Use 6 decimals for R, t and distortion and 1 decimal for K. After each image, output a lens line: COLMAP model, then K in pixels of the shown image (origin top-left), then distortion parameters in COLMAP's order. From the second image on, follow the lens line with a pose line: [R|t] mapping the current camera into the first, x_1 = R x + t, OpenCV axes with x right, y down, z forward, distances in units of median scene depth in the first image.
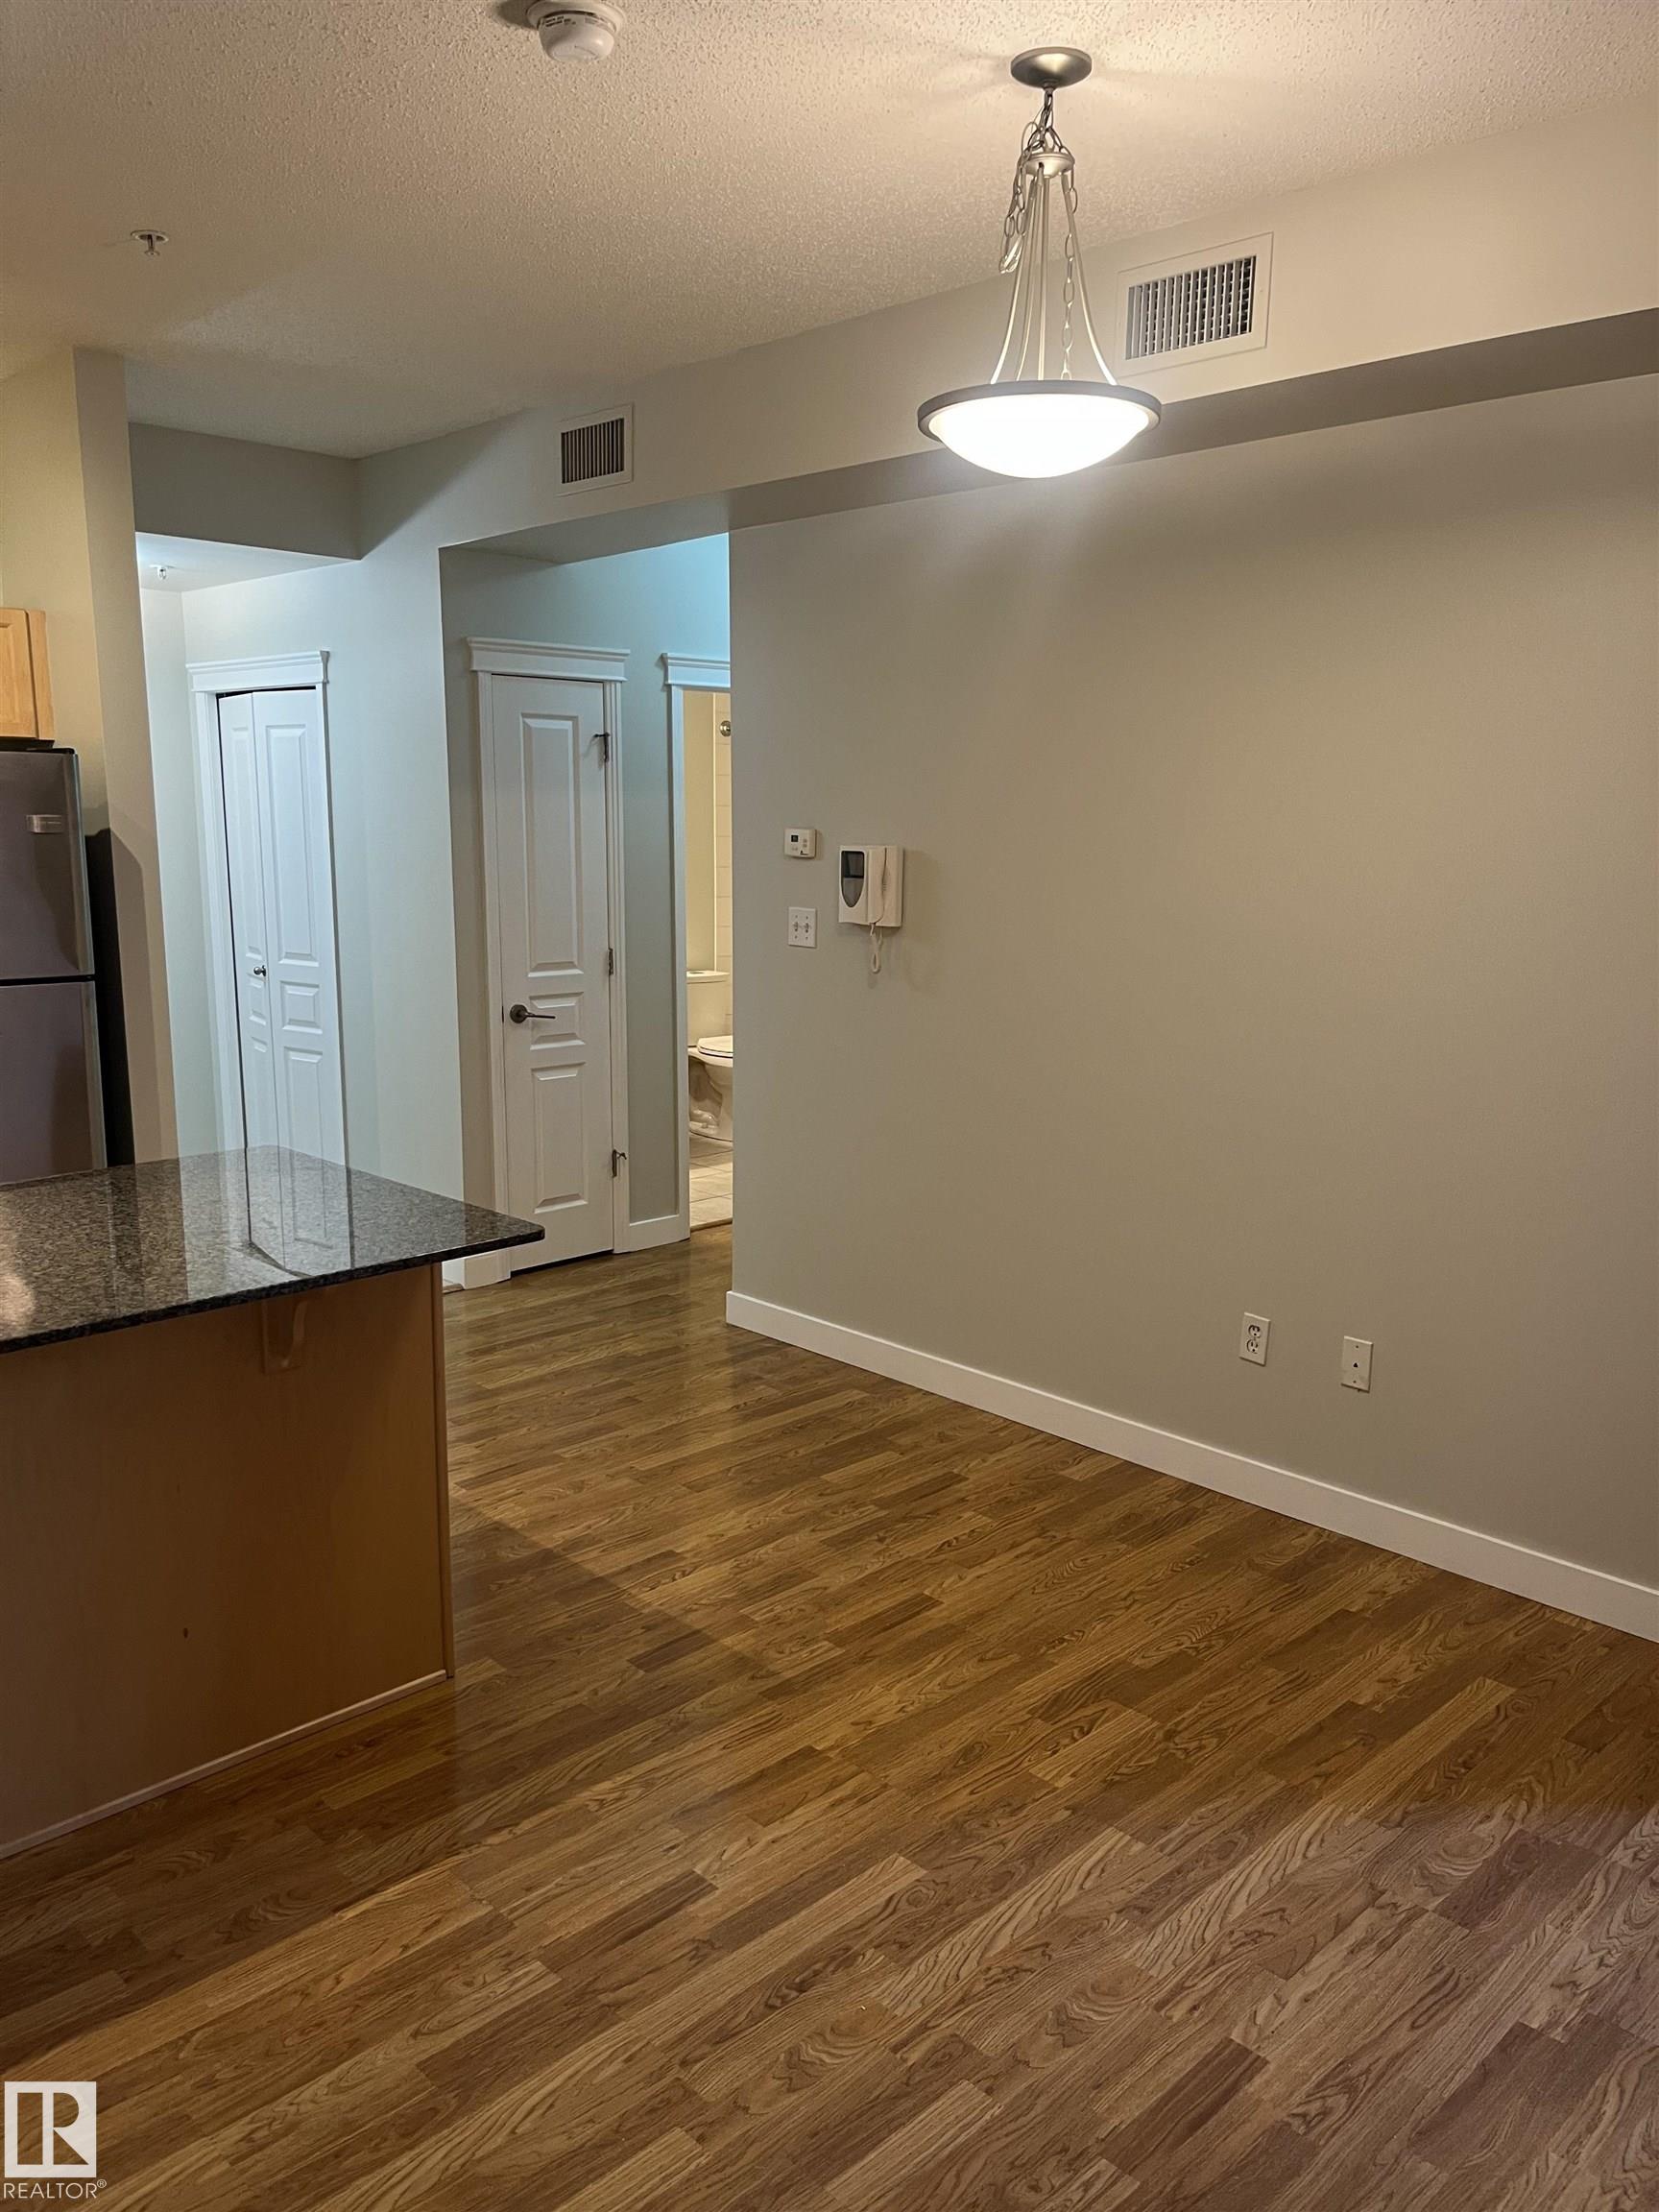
lens RADIAL K [[1631.7, 0, 882.2], [0, 1631.7, 1145.7], [0, 0, 1]] dist [-0.010228, -0.000406]
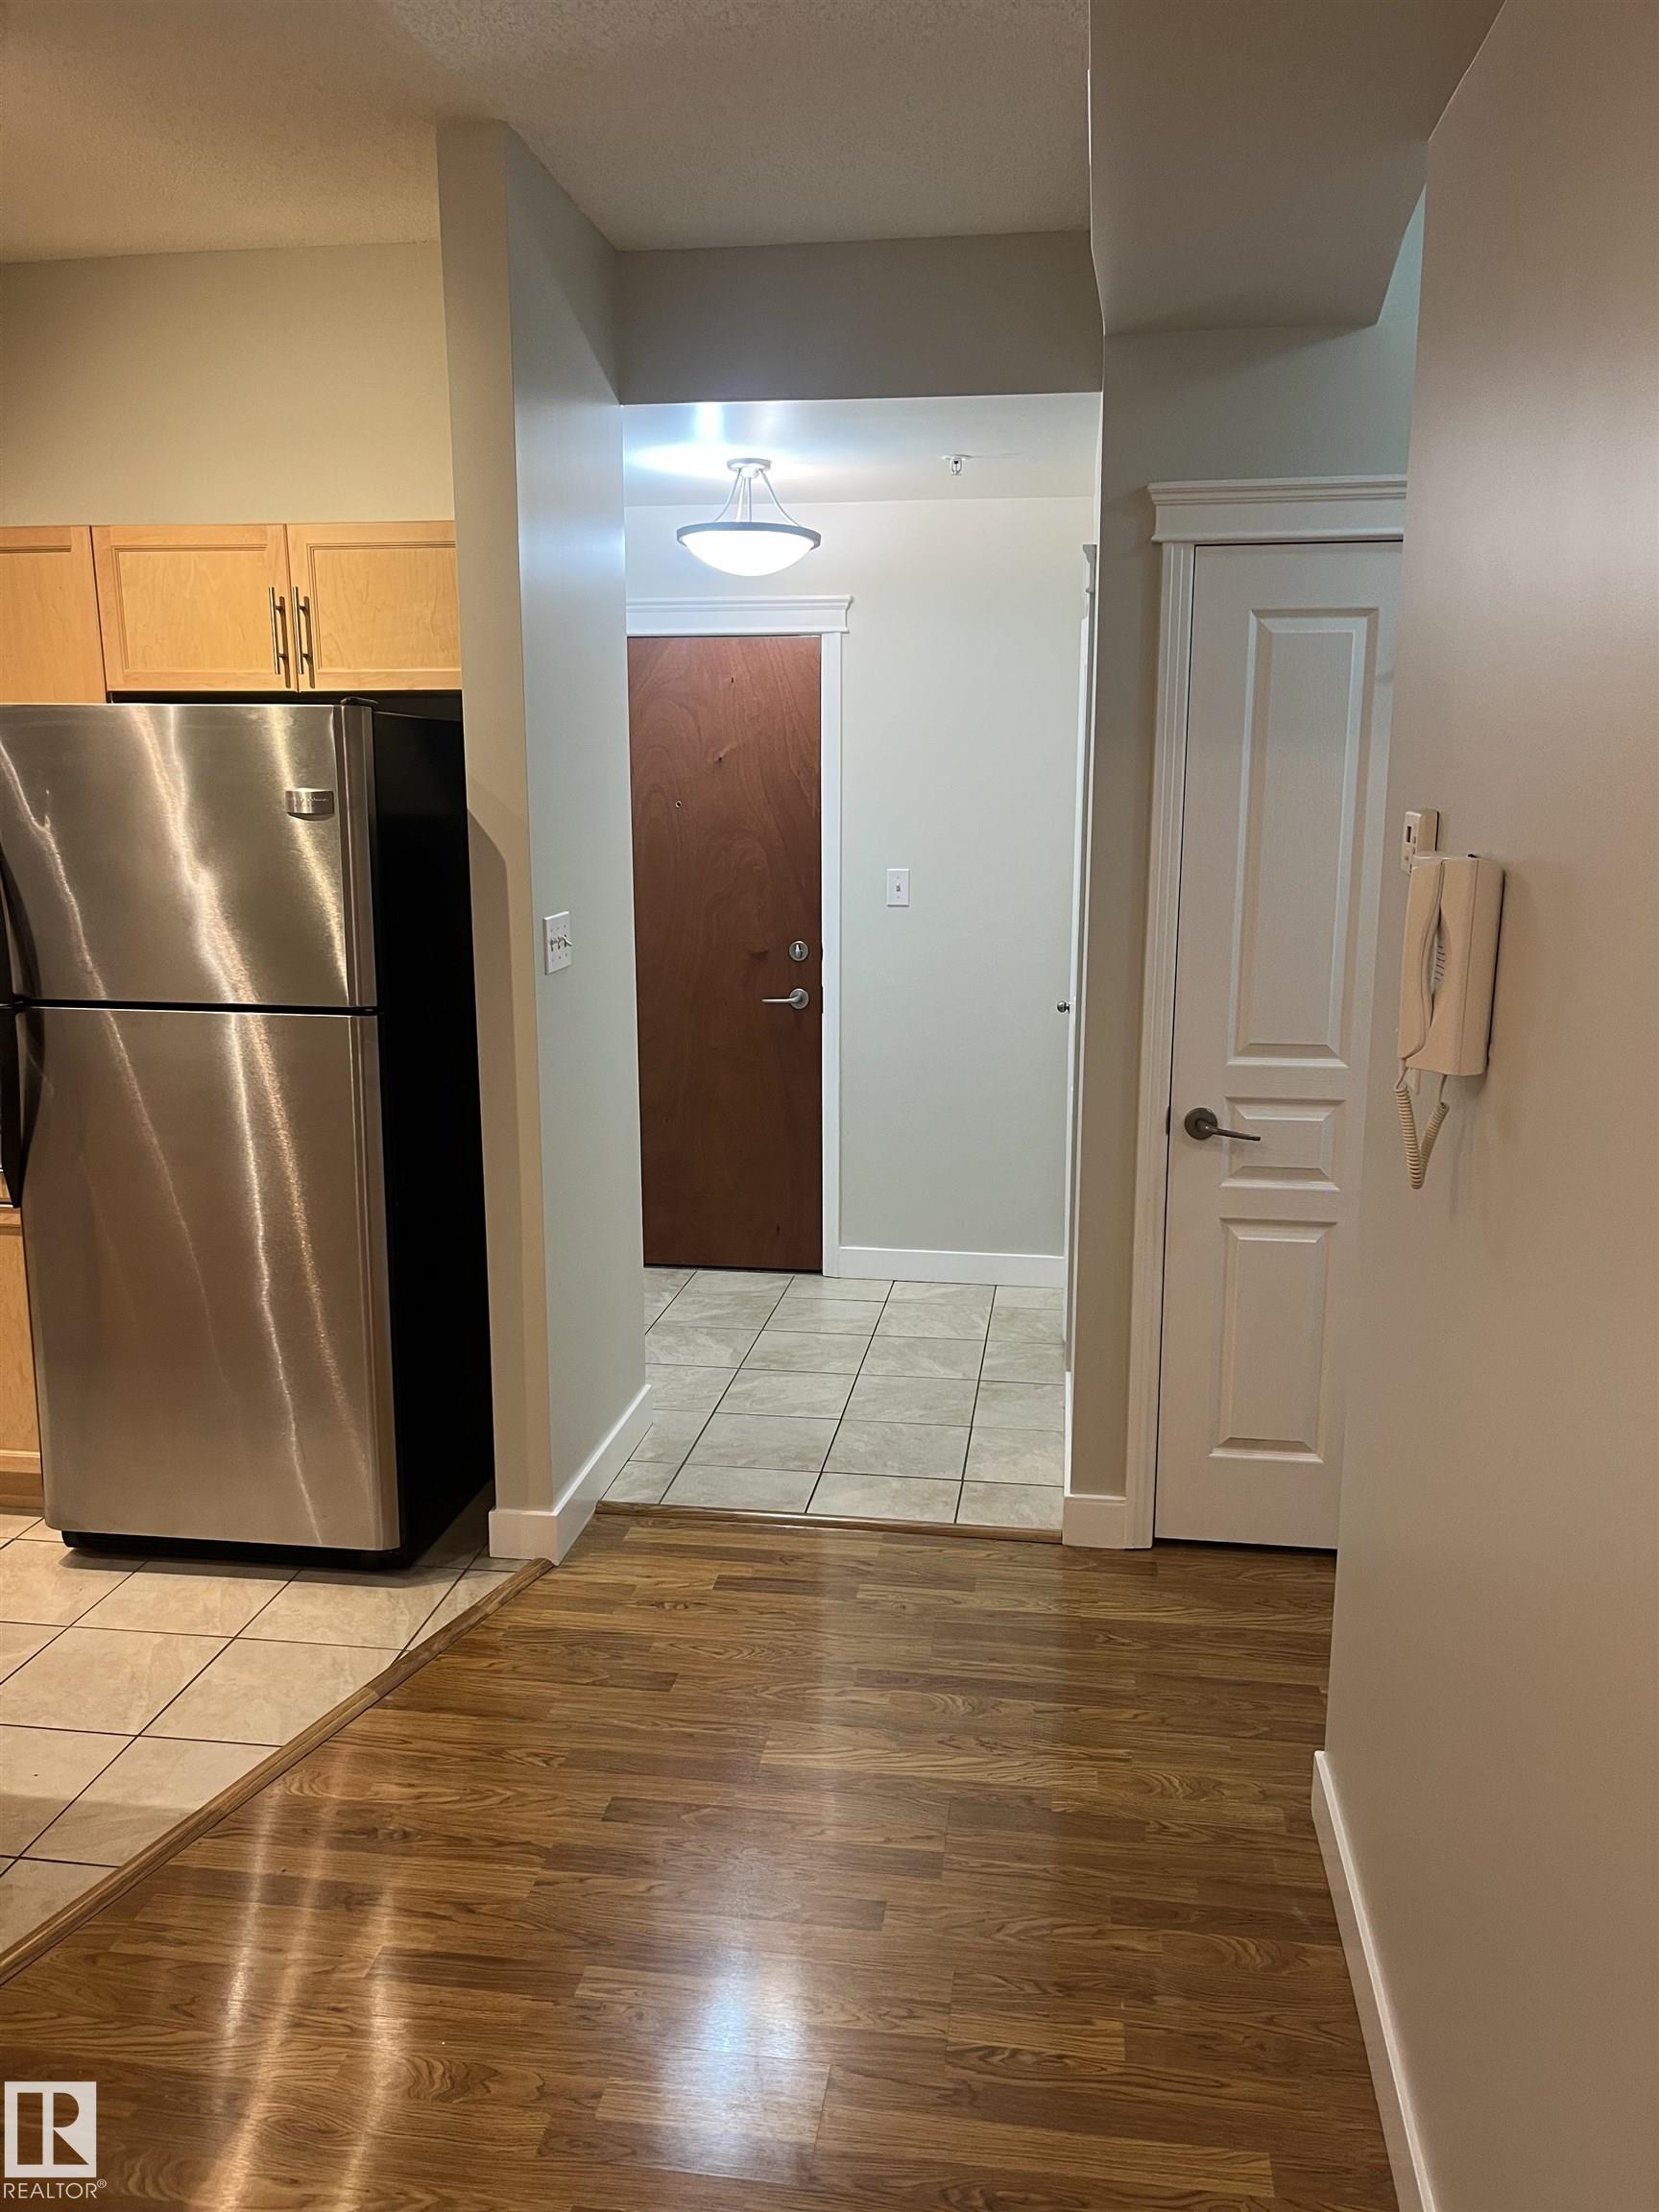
lens RADIAL K [[1679.0, 0, 841.4], [0, 1679.0, 1119.9], [0, 0, 1]] dist [0.054646, -0.070561]
pose [[0.586151, 0.146451, -0.796856, 0.231592], [-0.156587, 0.985461, 0.065932, -0.126192], [0.794926, 0.086131, 0.600561, 0.653015]]
